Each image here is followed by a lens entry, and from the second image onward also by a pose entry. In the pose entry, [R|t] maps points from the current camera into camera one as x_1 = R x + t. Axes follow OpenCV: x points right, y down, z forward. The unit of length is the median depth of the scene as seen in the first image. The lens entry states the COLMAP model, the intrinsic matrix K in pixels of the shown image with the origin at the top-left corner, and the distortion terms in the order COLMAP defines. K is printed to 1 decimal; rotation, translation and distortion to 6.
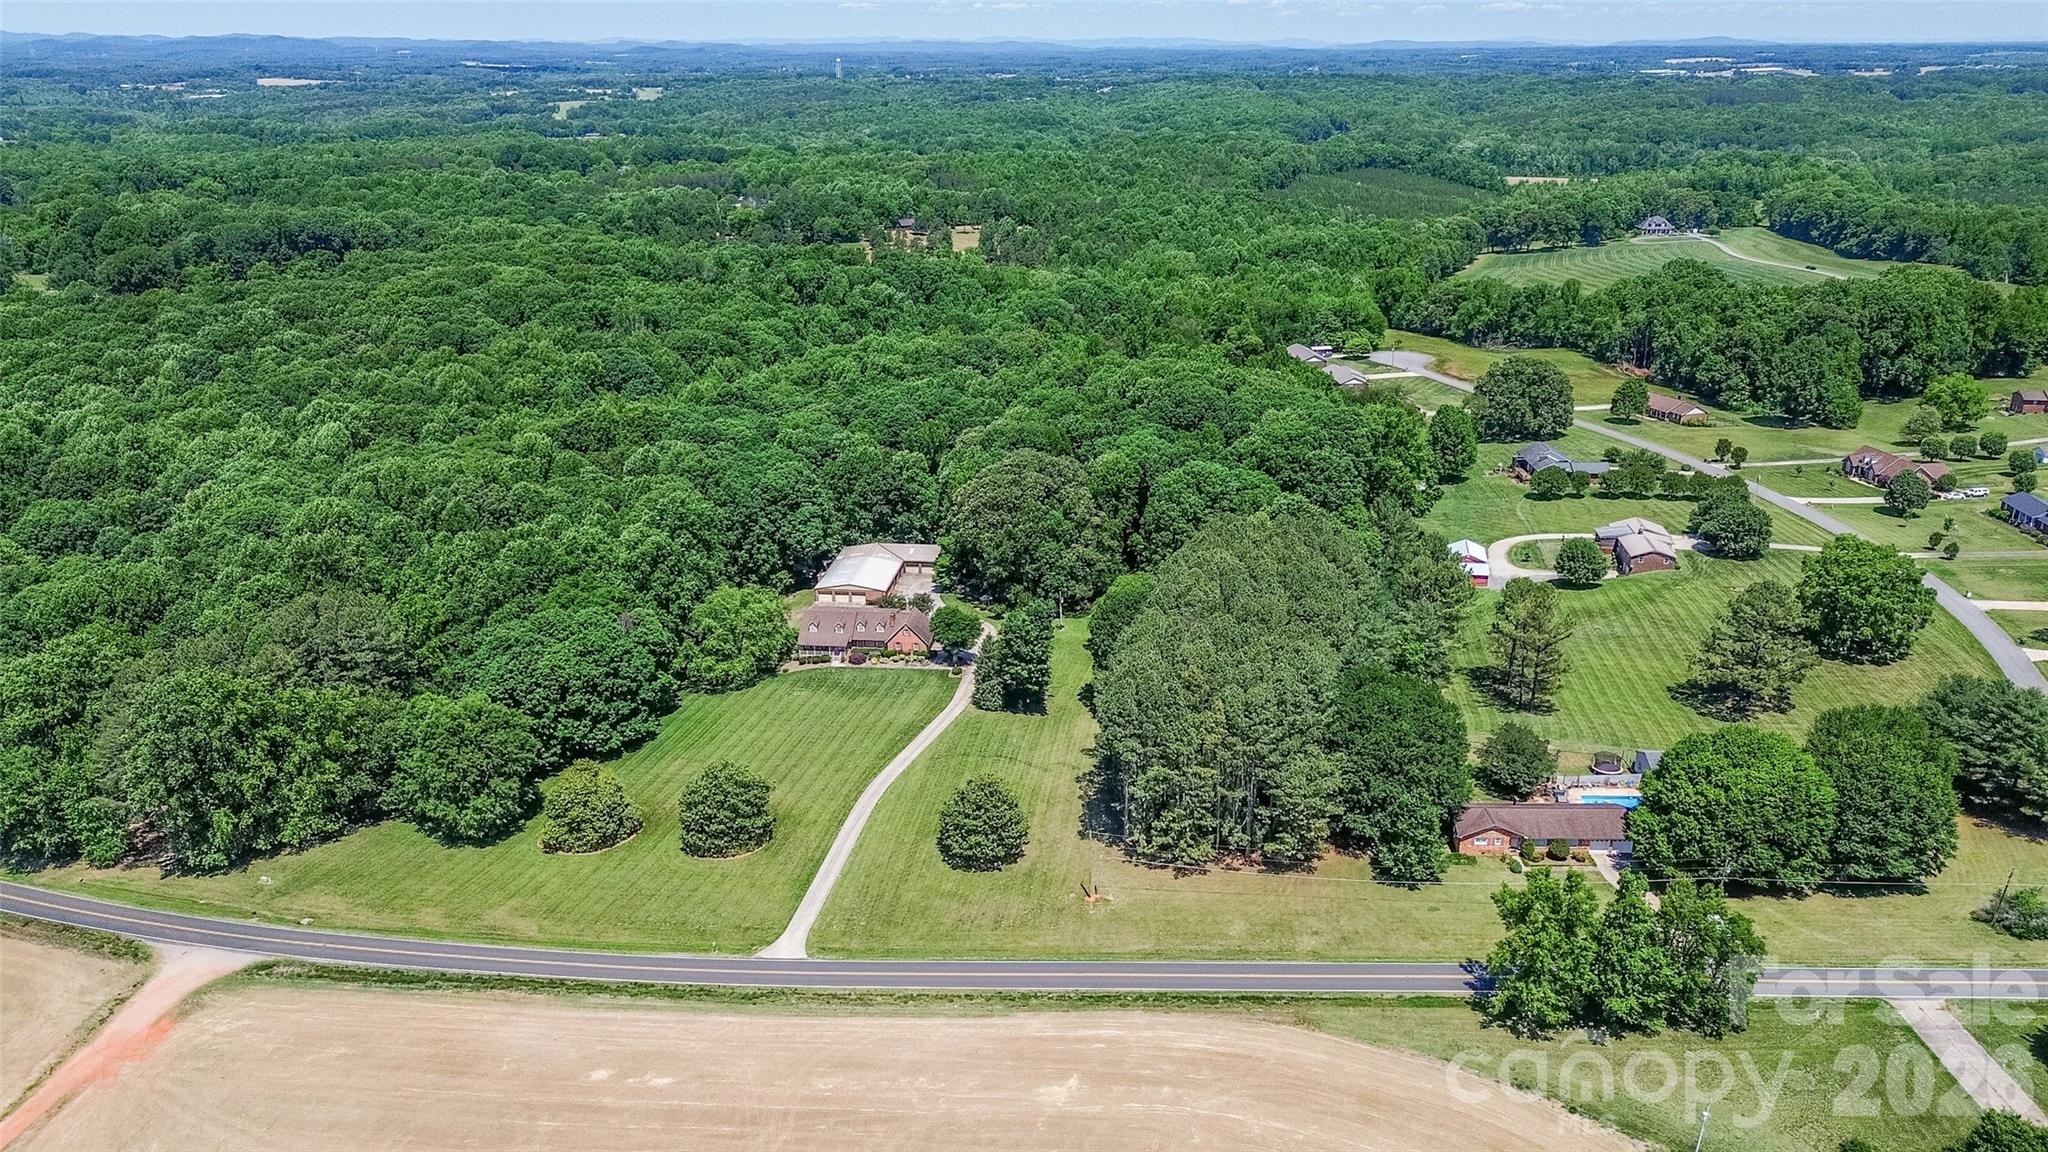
lens RADIAL K [[1437.1, 0, 1028.4], [0, 1437.1, 589.1], [0, 0, 1]] dist [0.071525, -0.065897]
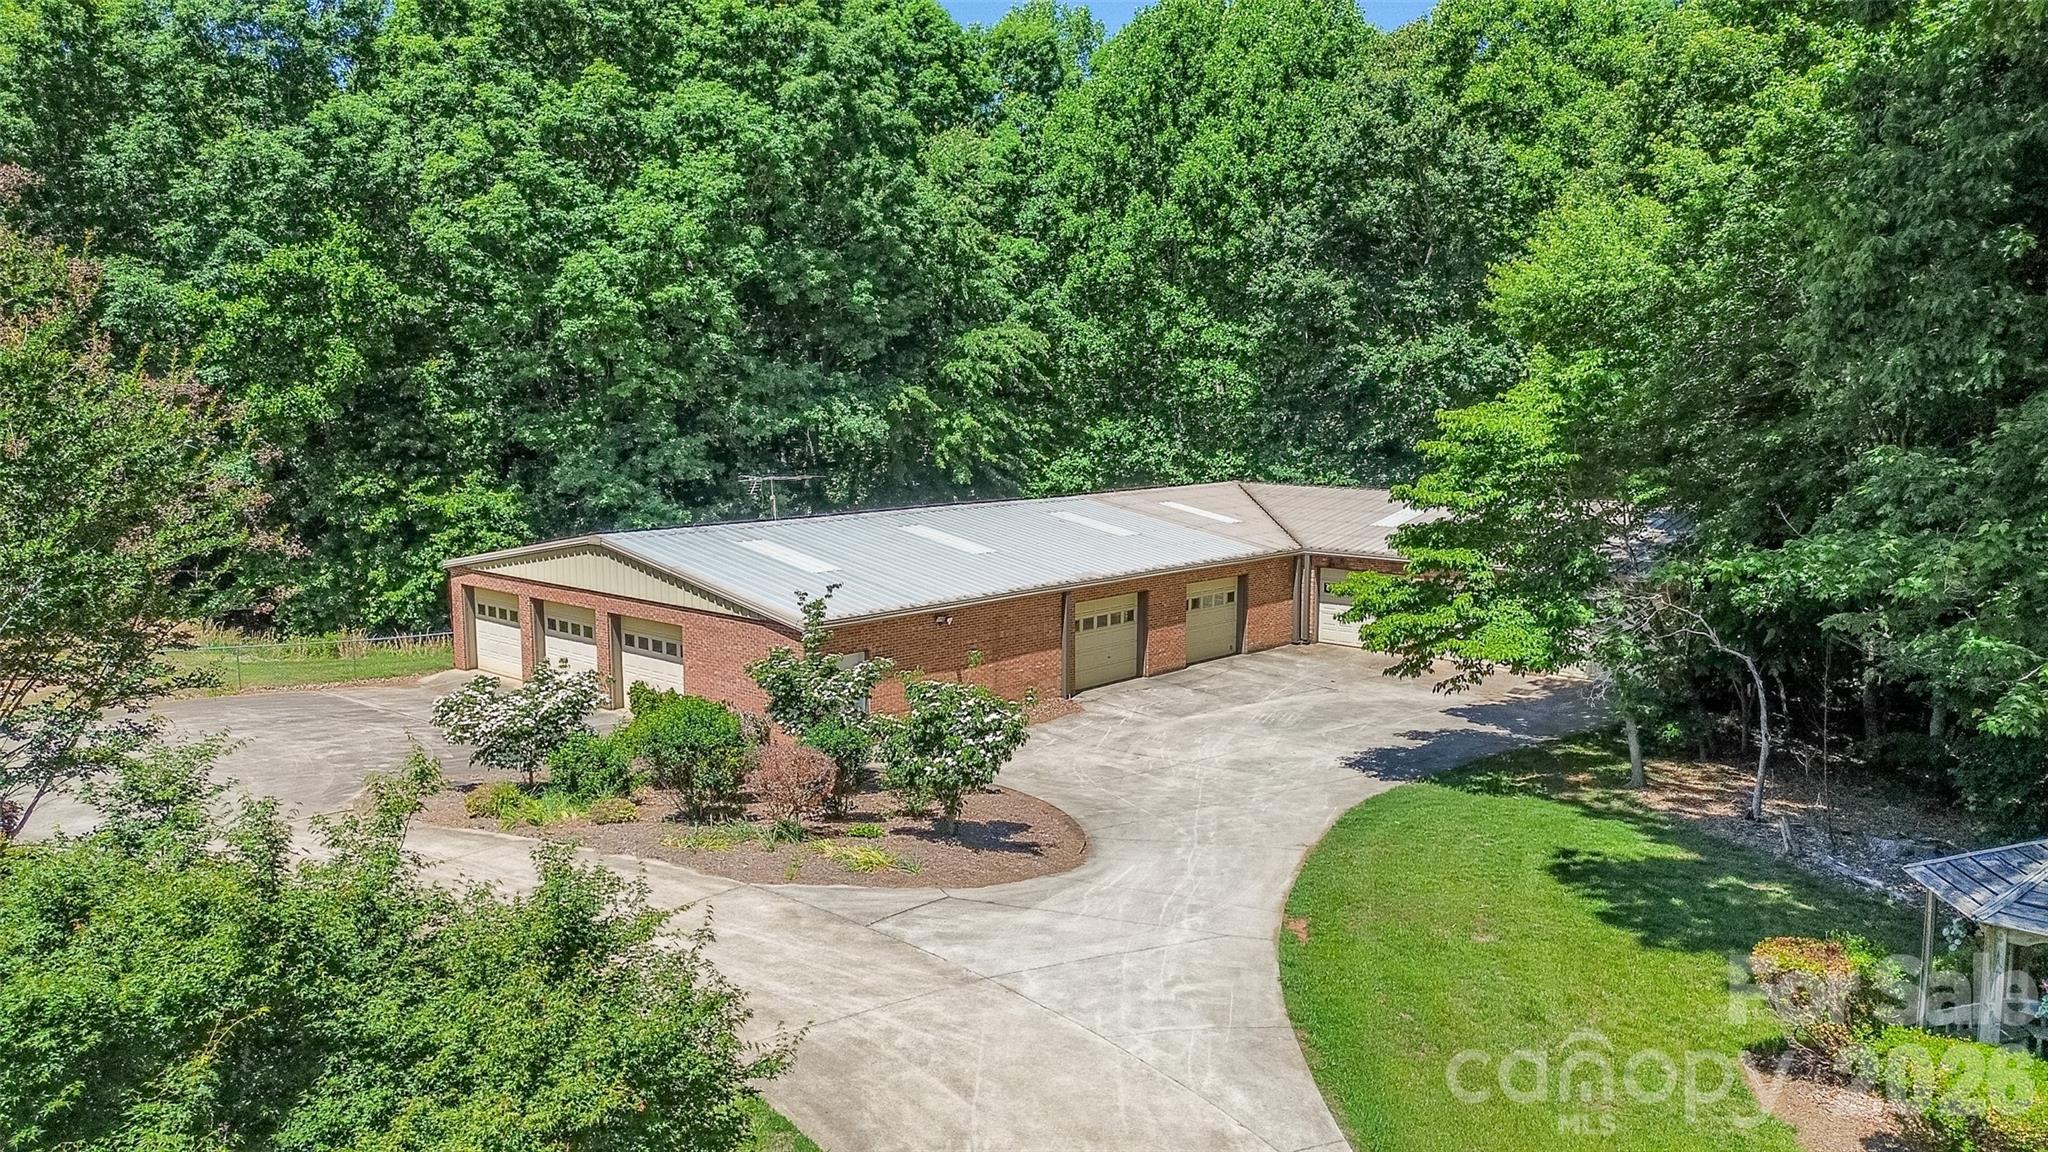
lens RADIAL K [[1449.2, 0, 1026.3], [0, 1449.2, 573.4], [0, 0, 1]] dist [0.049344, -0.041579]
pose [[0.811486, 0.082947, -0.578455, -0.031291], [-0.209537, 0.965353, -0.155522, 0.010391], [0.545513, 0.247411, 0.800751, 0.964928]]
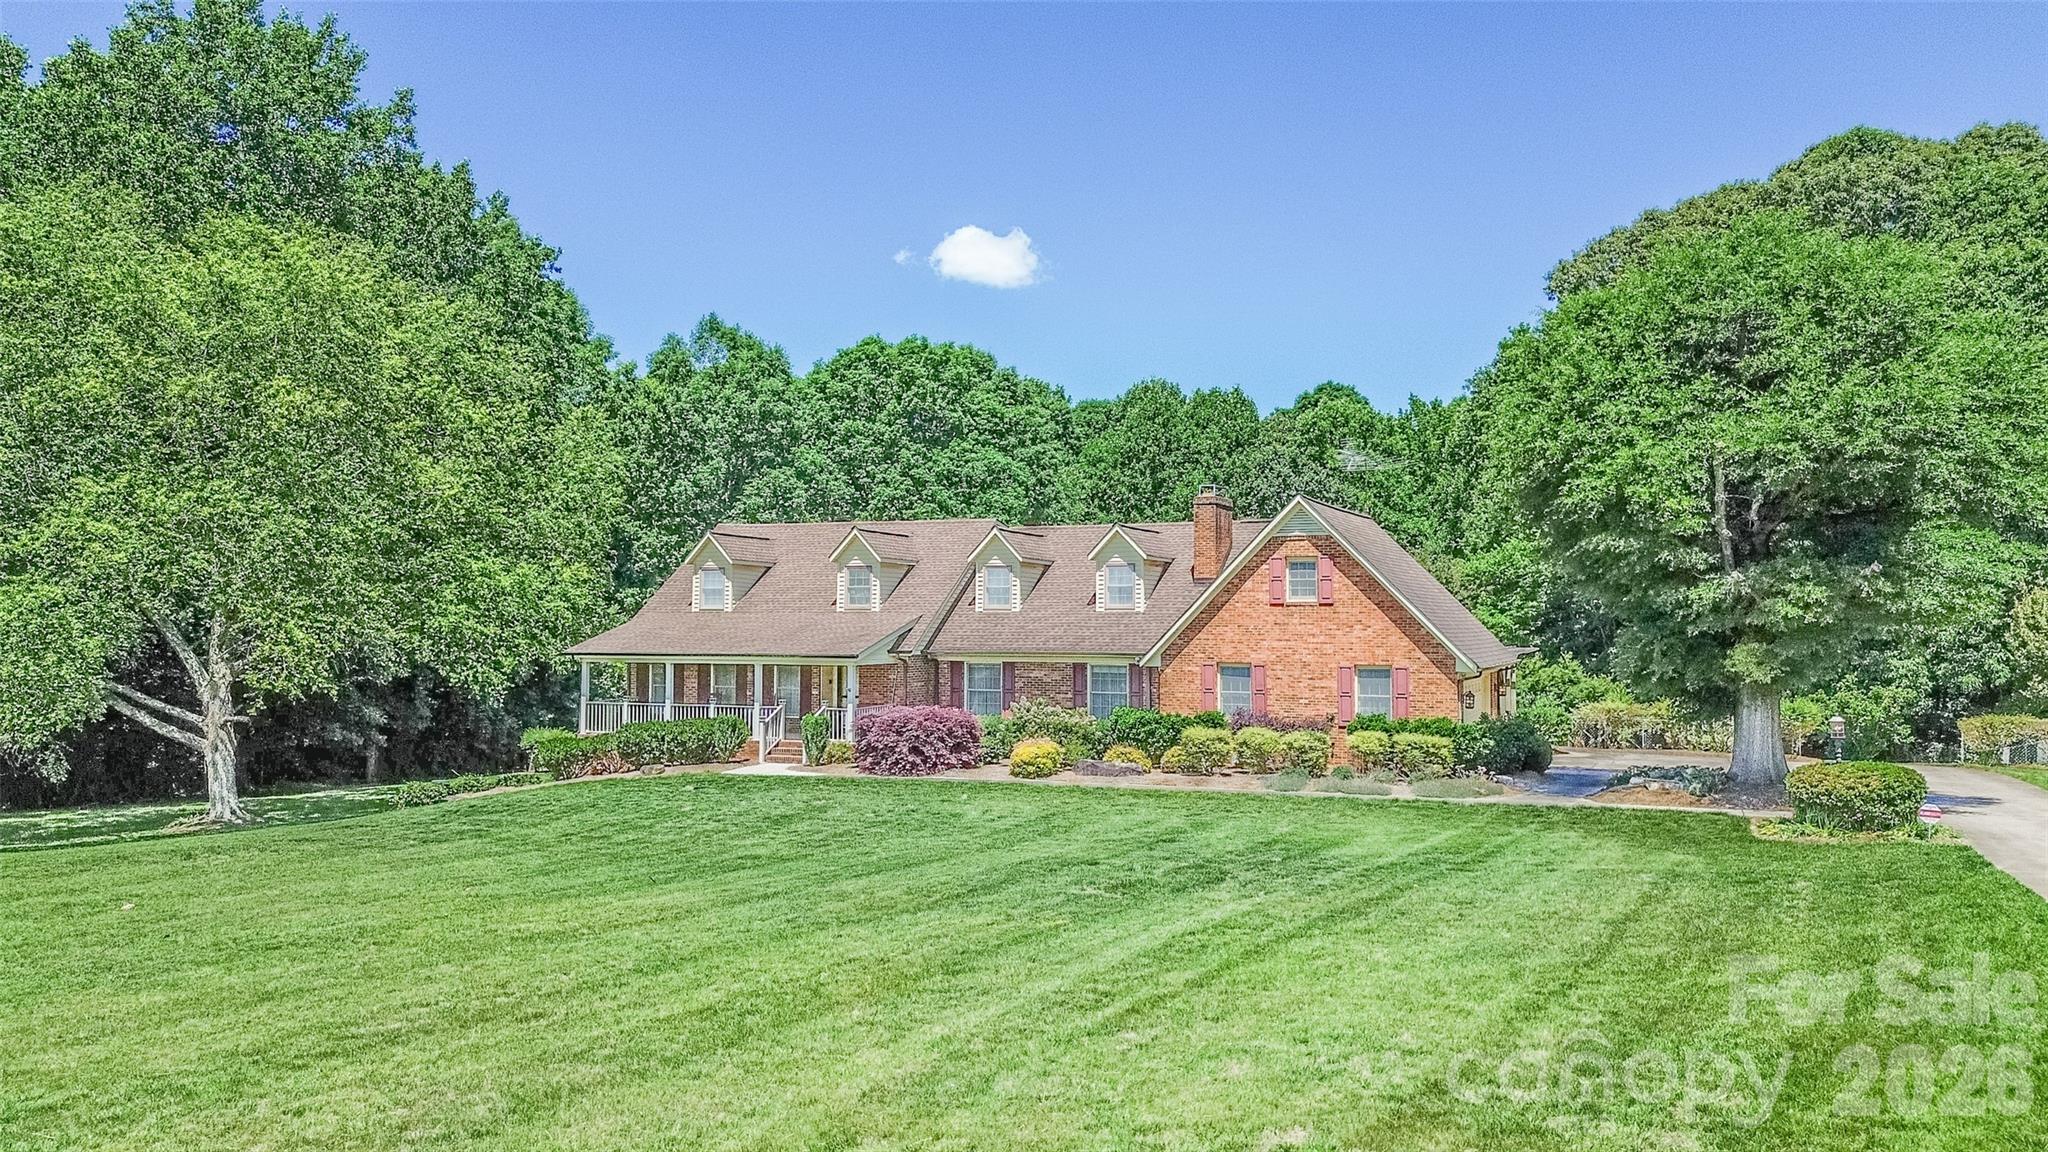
lens RADIAL K [[1451.0, 0, 1025.2], [0, 1451.0, 578.3], [0, 0, 1]] dist [0.100455, -0.096174]
pose [[0.955415, -0.000765, -0.295265, -0.064008], [-0.110545, 0.926342, -0.360097, 0.074442], [0.273792, 0.376682, 0.884957, 0.802402]]
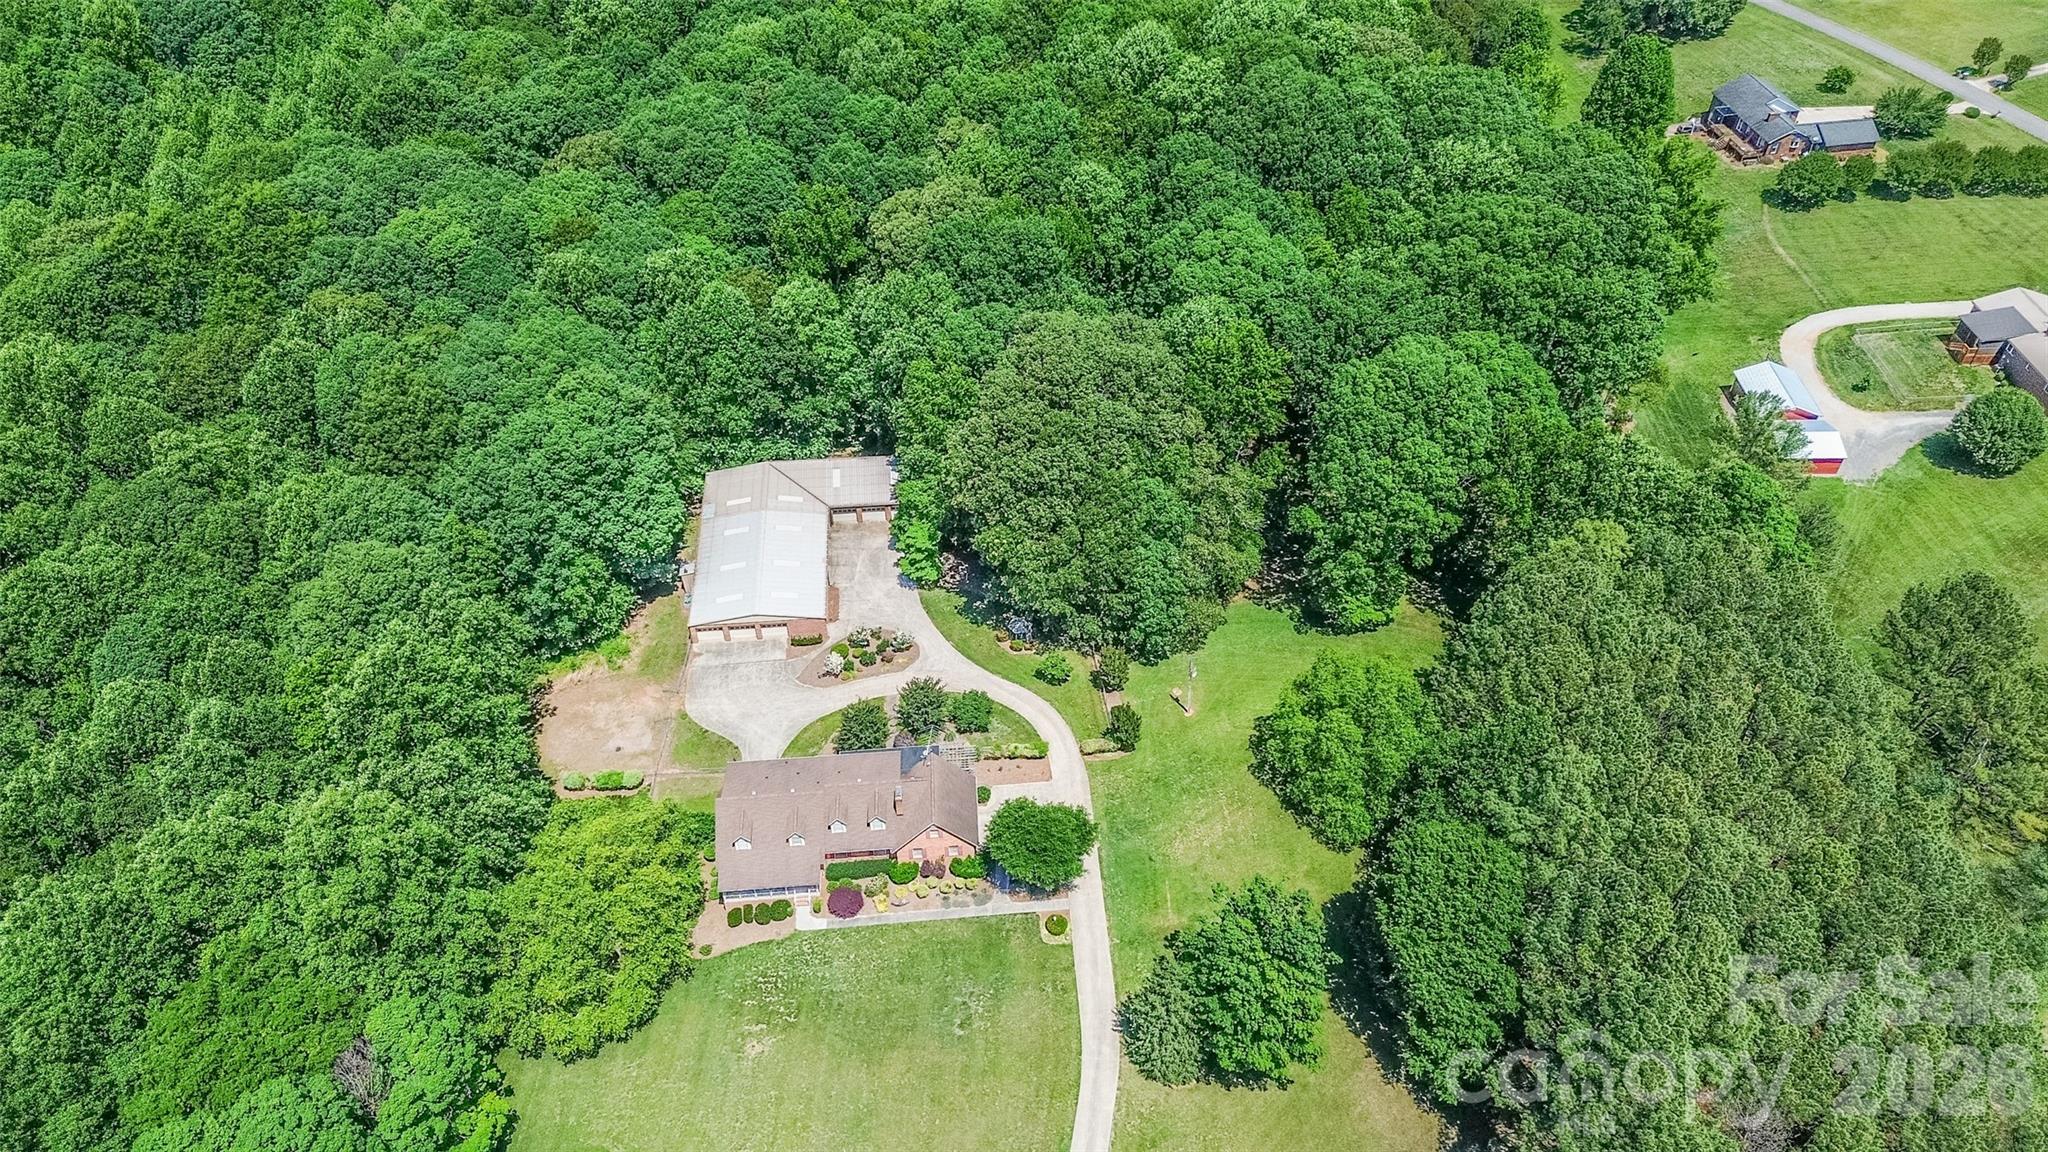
lens RADIAL K [[1449.2, 0, 1026.3], [0, 1449.2, 573.4], [0, 0, 1]] dist [0.049344, -0.041579]
pose [[0.980961, -0.128963, 0.145202, -0.105915], [0.062440, 0.917423, 0.392983, -0.230662], [-0.183892, -0.376434, 0.908009, 0.520457]]
